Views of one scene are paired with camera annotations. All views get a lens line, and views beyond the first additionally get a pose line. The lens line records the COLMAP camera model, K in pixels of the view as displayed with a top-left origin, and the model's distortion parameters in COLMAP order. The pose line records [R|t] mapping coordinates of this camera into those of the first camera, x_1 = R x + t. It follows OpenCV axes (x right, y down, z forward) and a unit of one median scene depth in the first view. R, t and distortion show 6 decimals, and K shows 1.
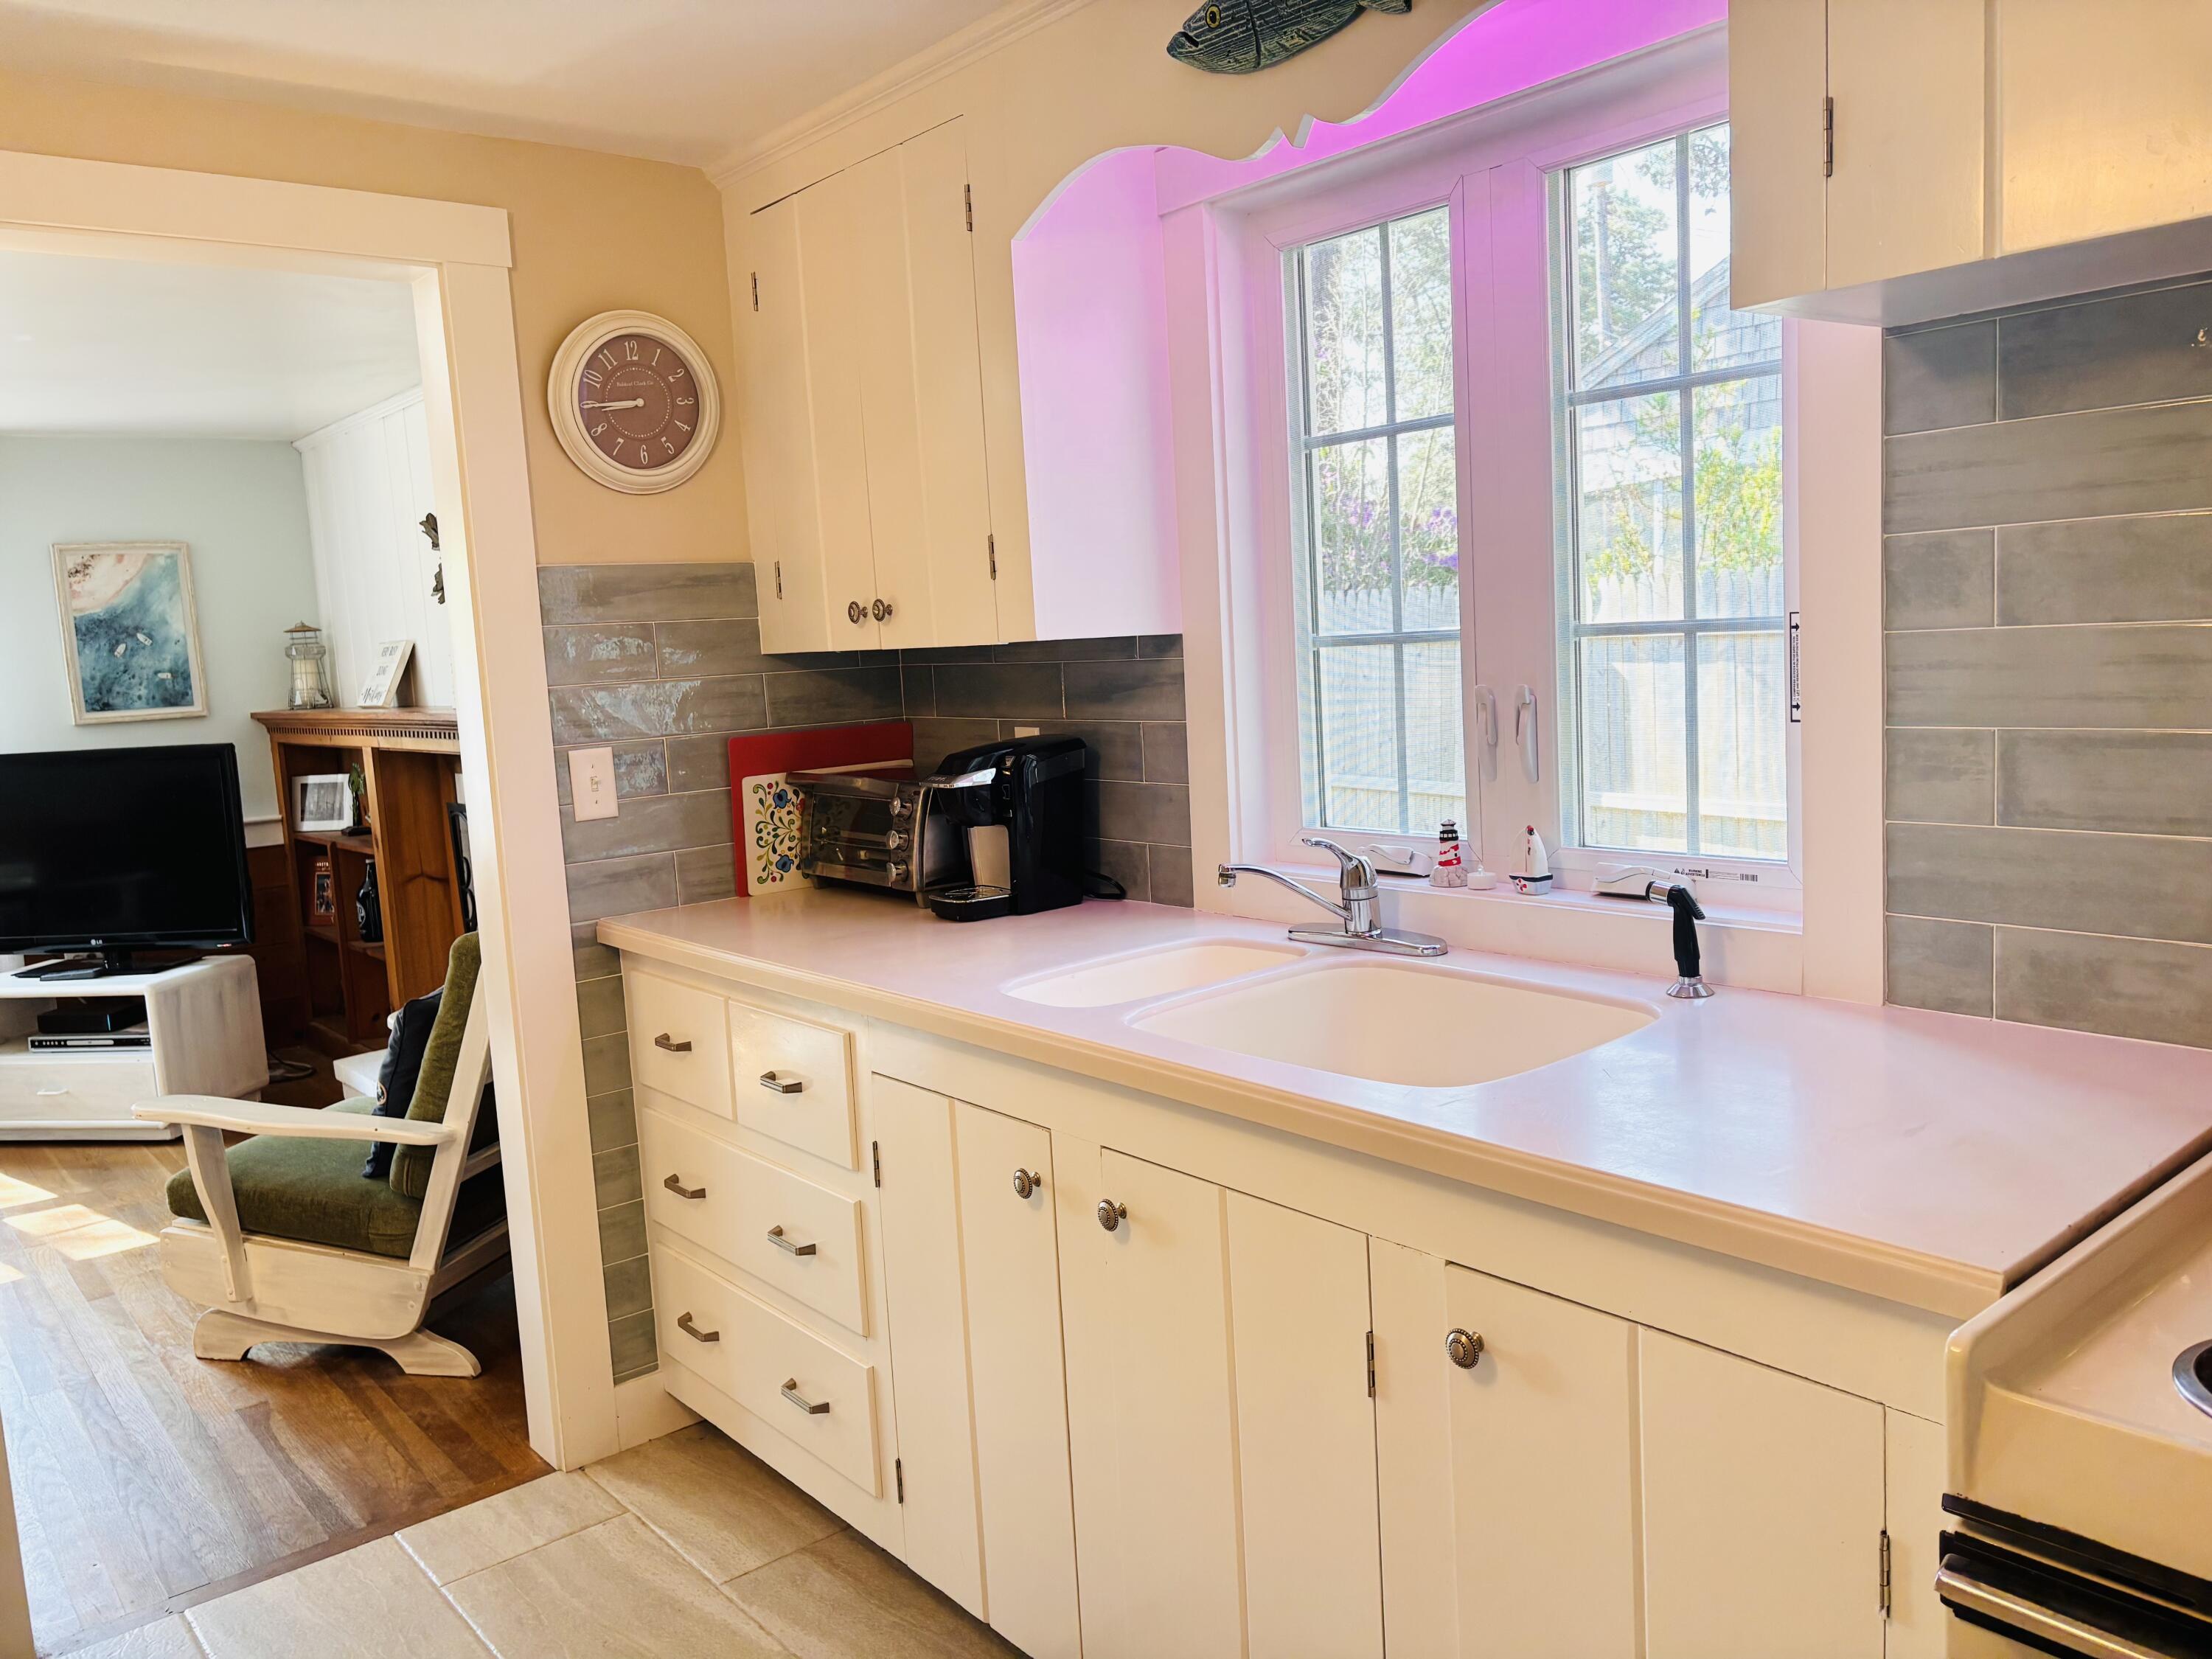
lens RADIAL K [[1685.7, 0, 1112.9], [0, 1685.7, 816.6], [0, 0, 1]] dist [0.055657, -0.053415]
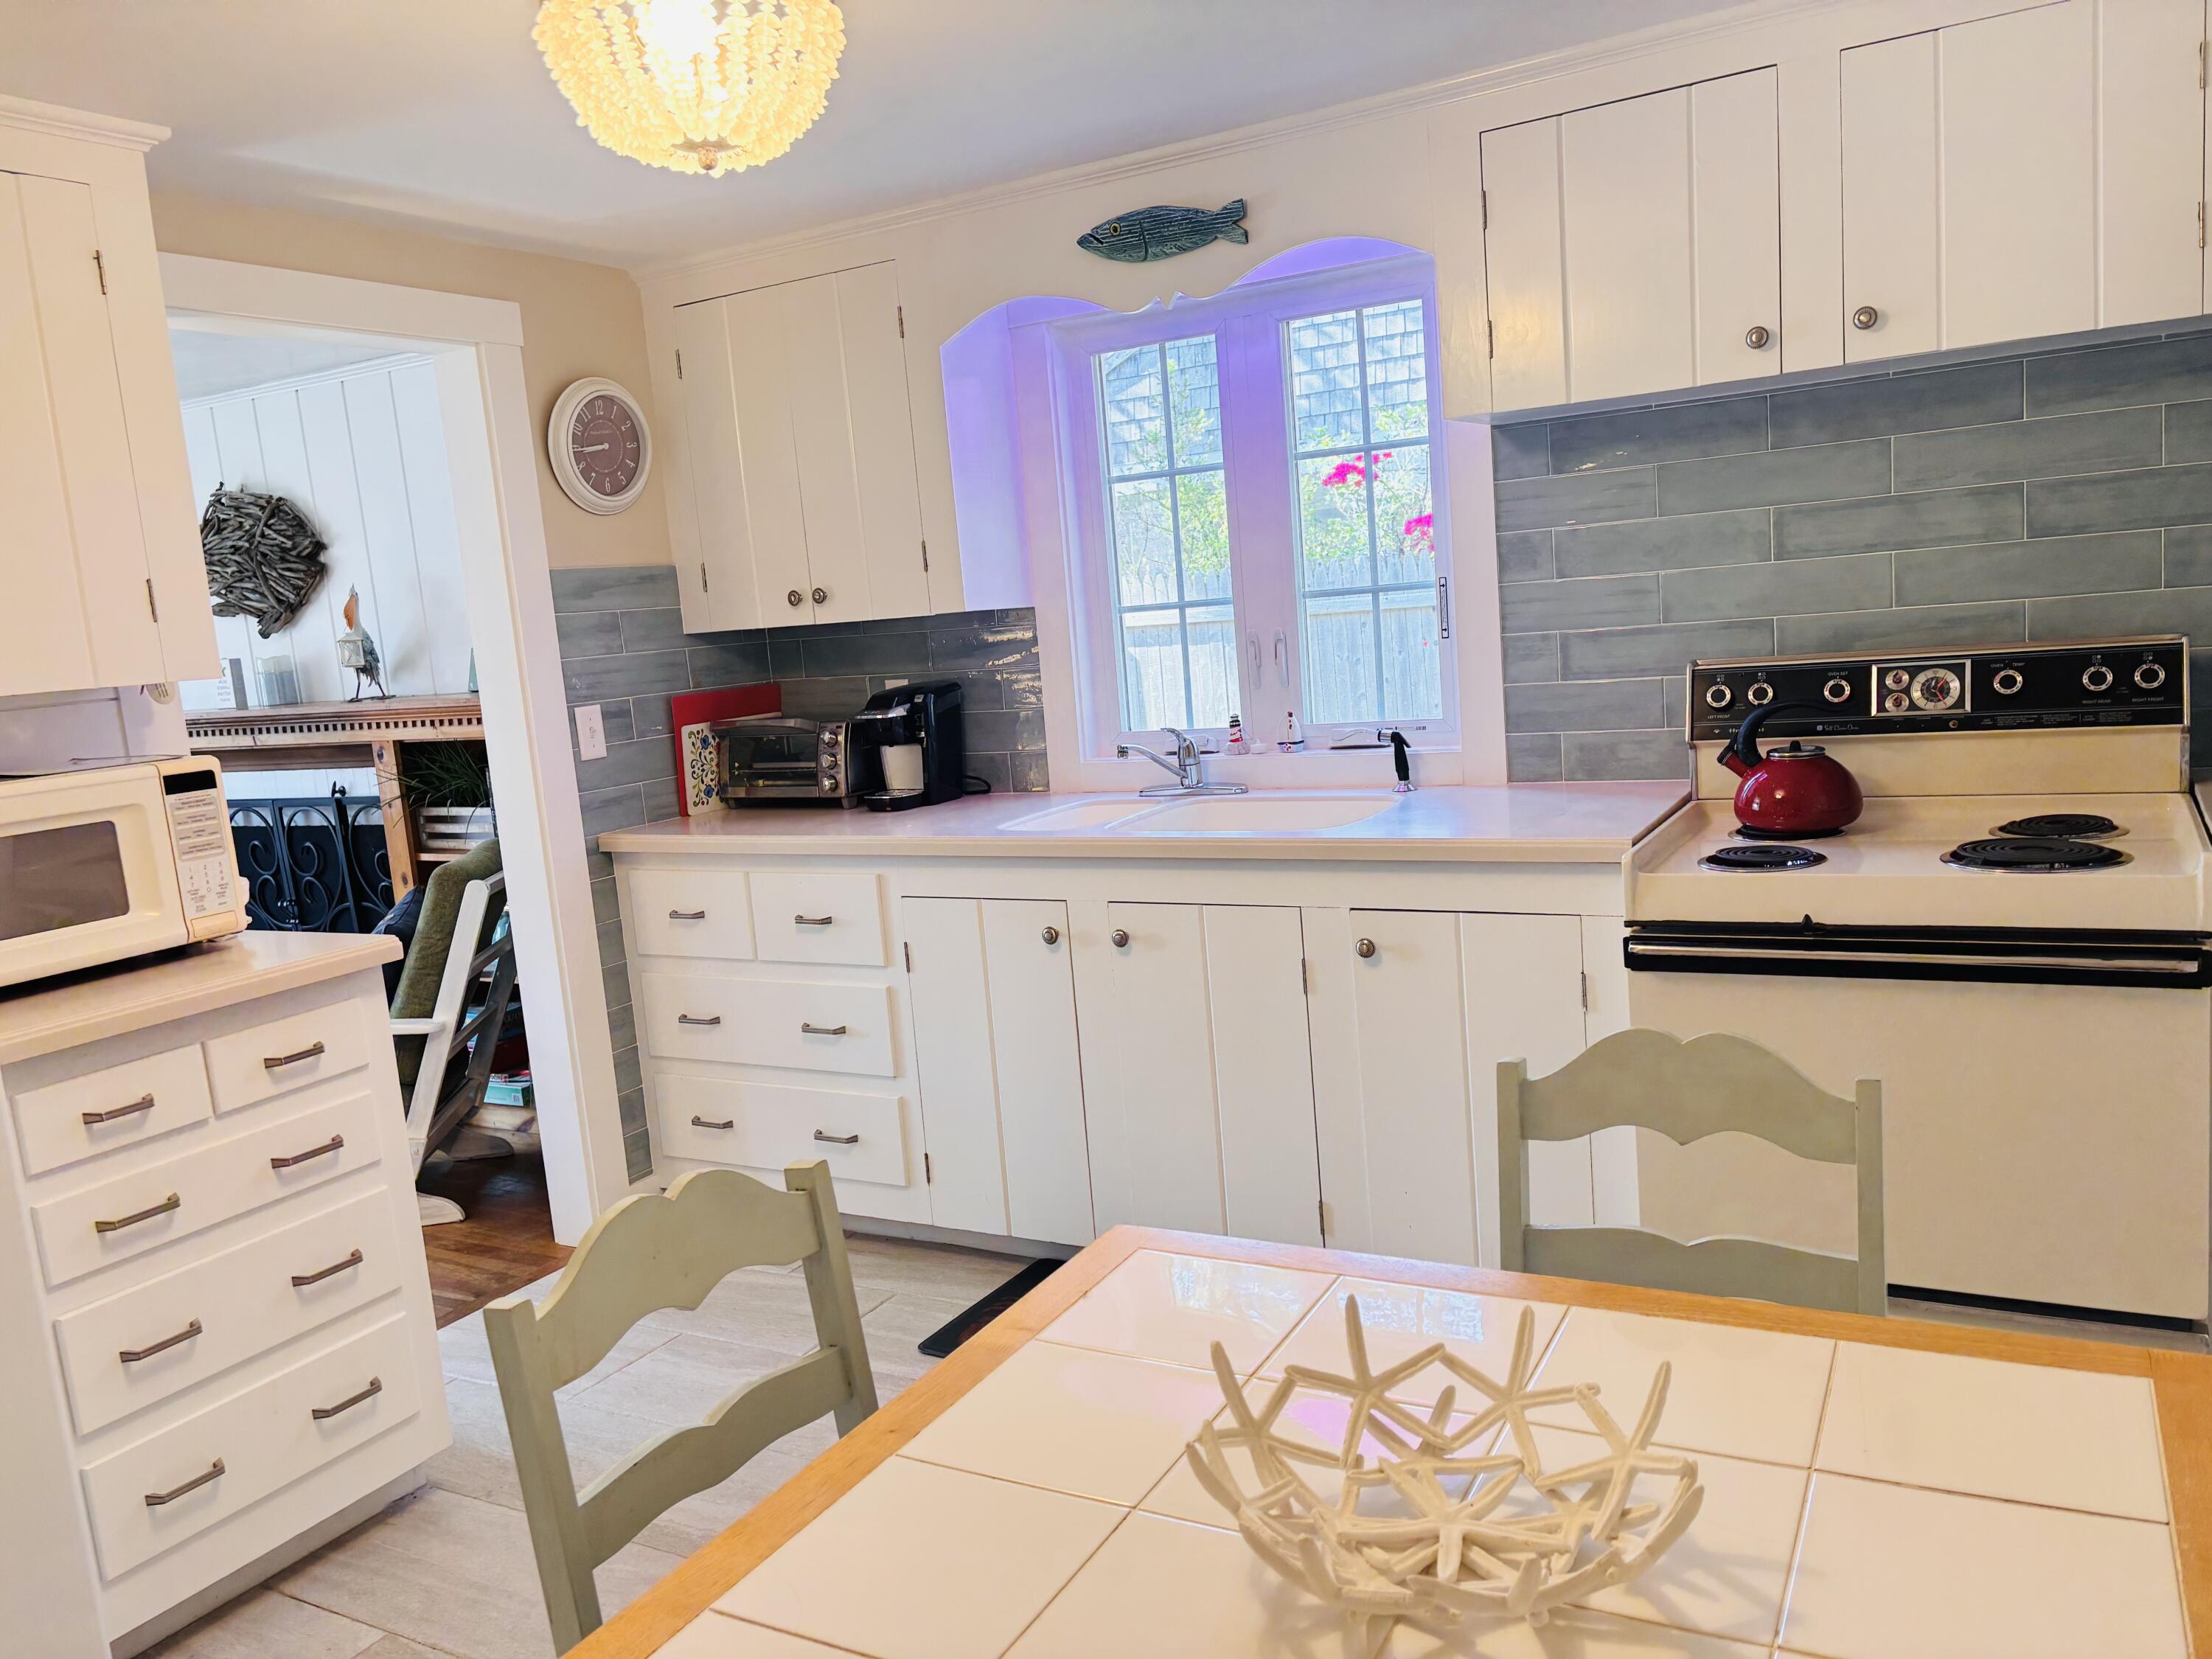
lens RADIAL K [[1662.6, 0, 1111.1], [0, 1662.6, 834.7], [0, 0, 1]] dist [0.047771, -0.049100]
pose [[0.937659, -0.070462, 0.340338, -0.379409], [0.069194, 0.997477, 0.015879, 0.069004], [-0.340598, 0.008660, 0.940169, -0.376500]]
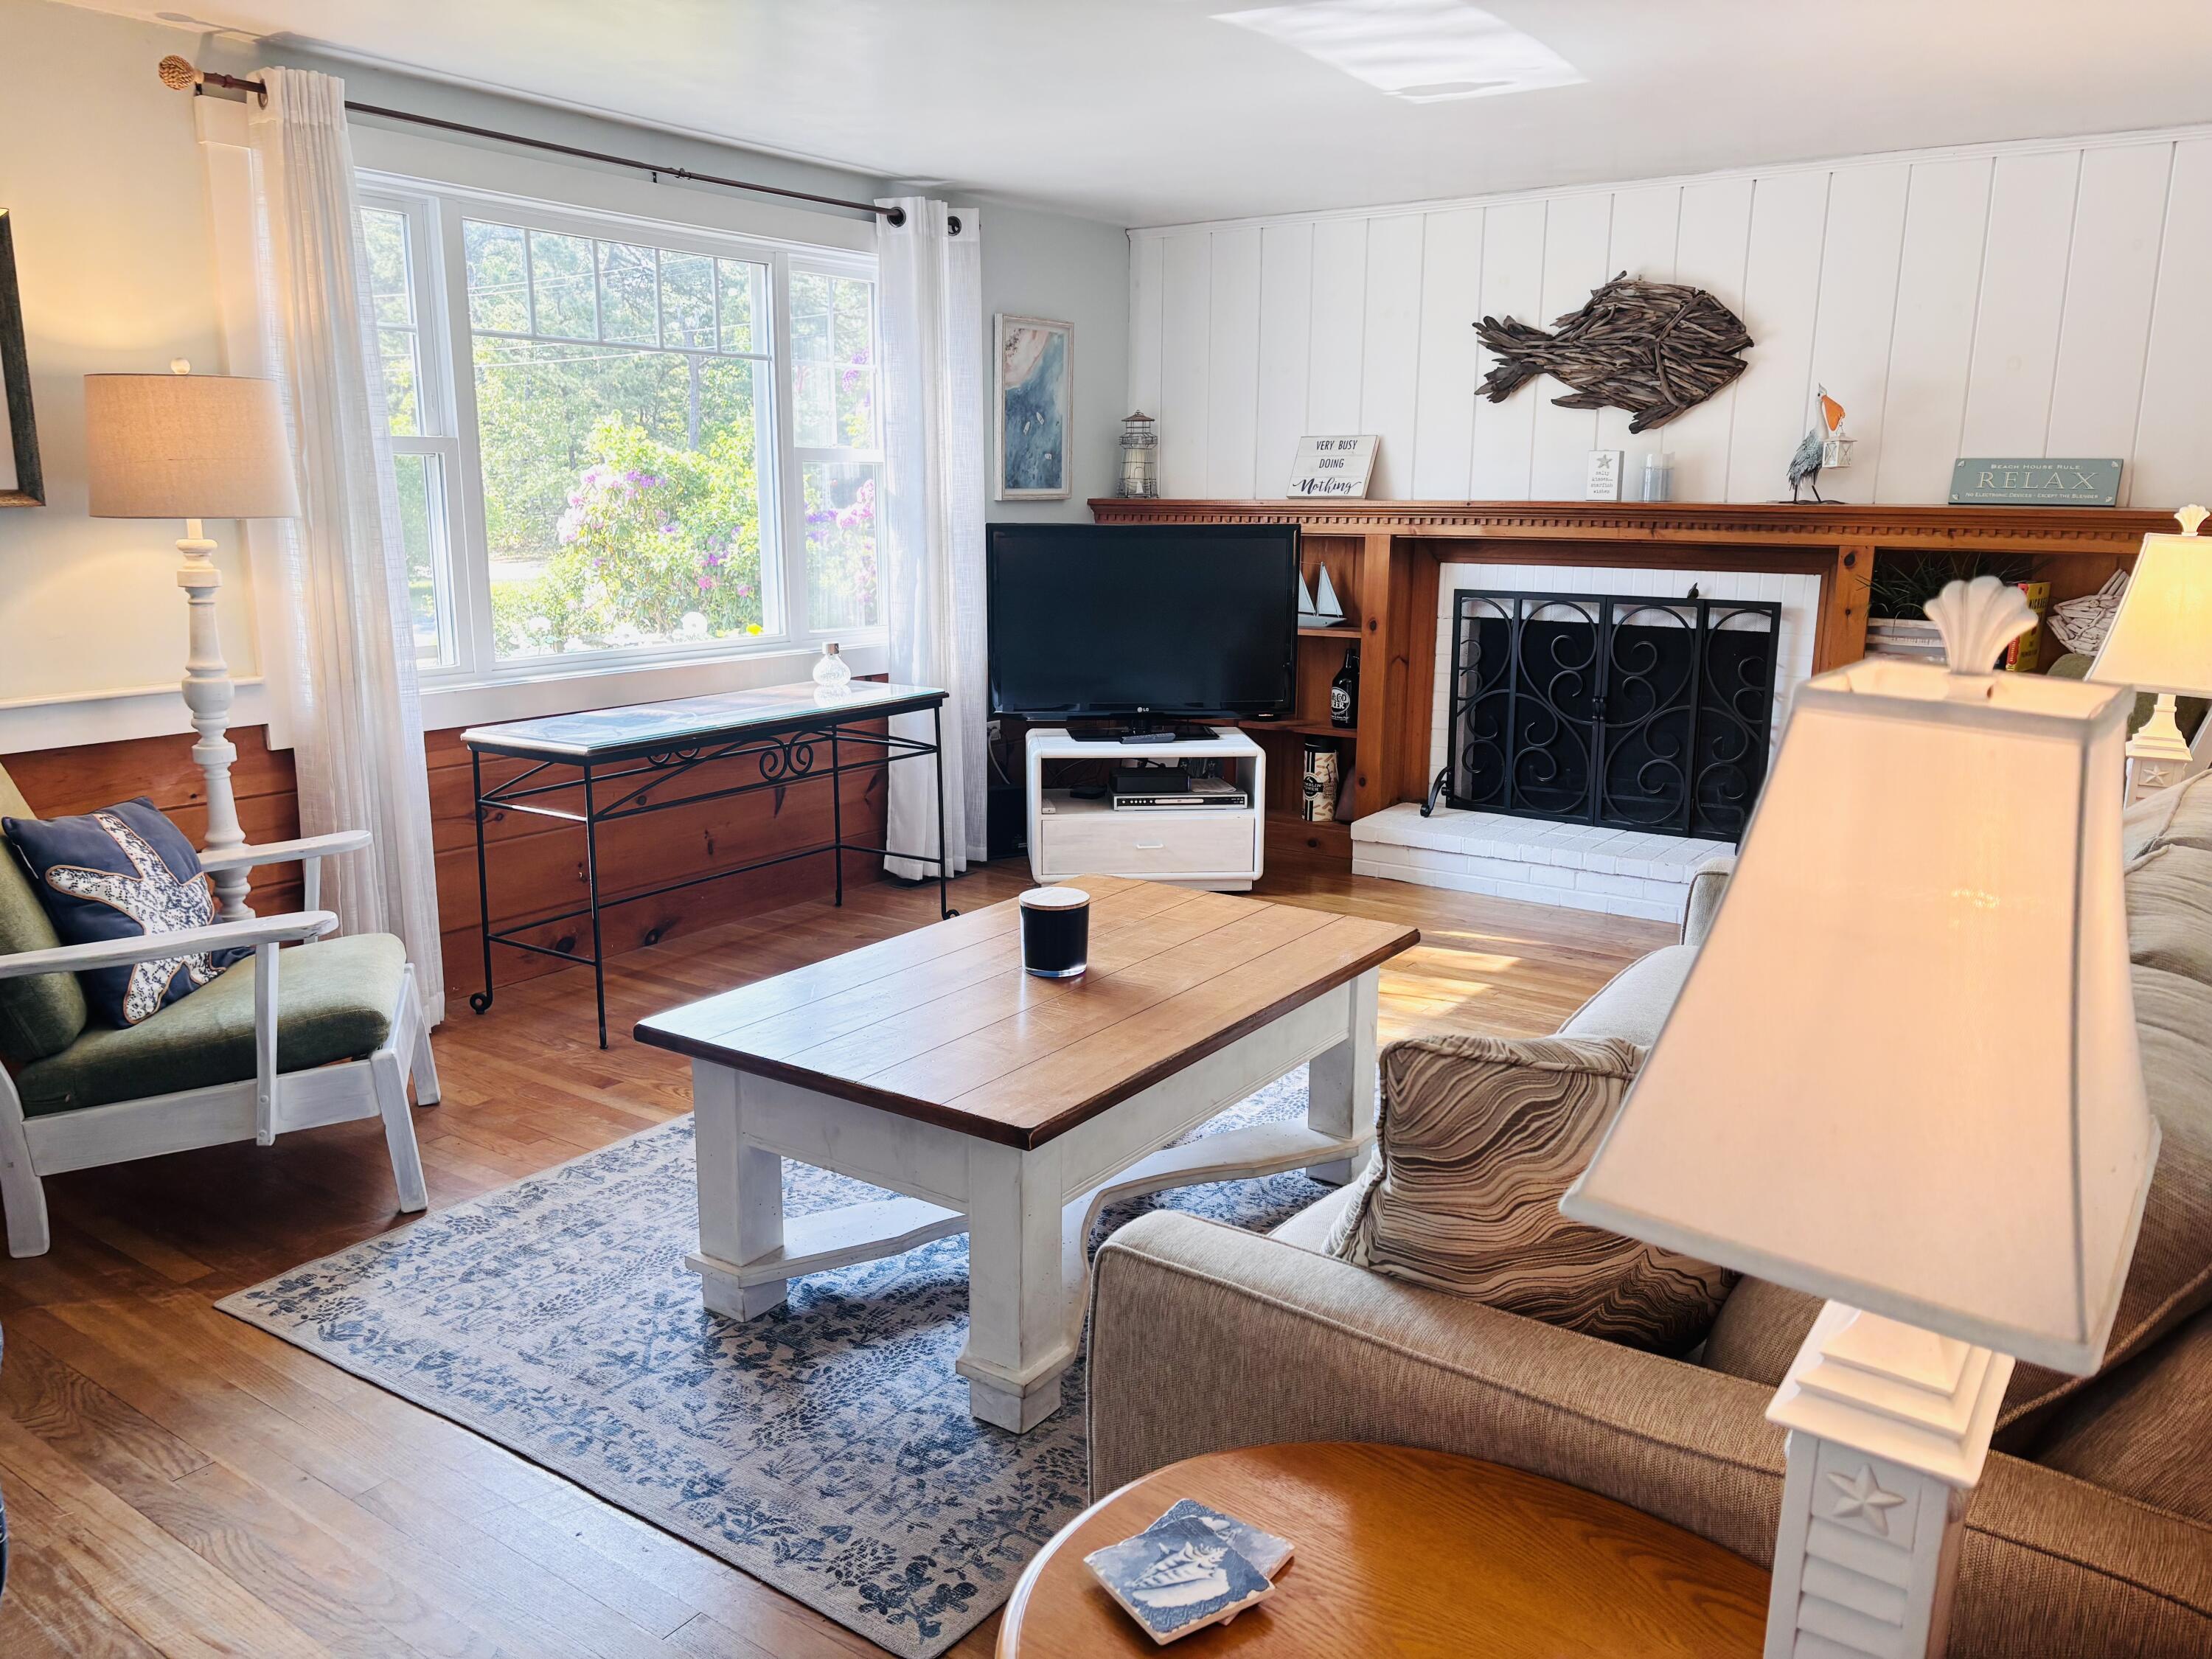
lens RADIAL K [[1662.6, 0, 1111.1], [0, 1662.6, 834.7], [0, 0, 1]] dist [0.047771, -0.049100]
pose [[0.962756, 0.006748, 0.270287, -1.672130], [-0.031690, 0.995614, 0.088021, 0.114661], [-0.268508, -0.093308, 0.958748, 0.026980]]
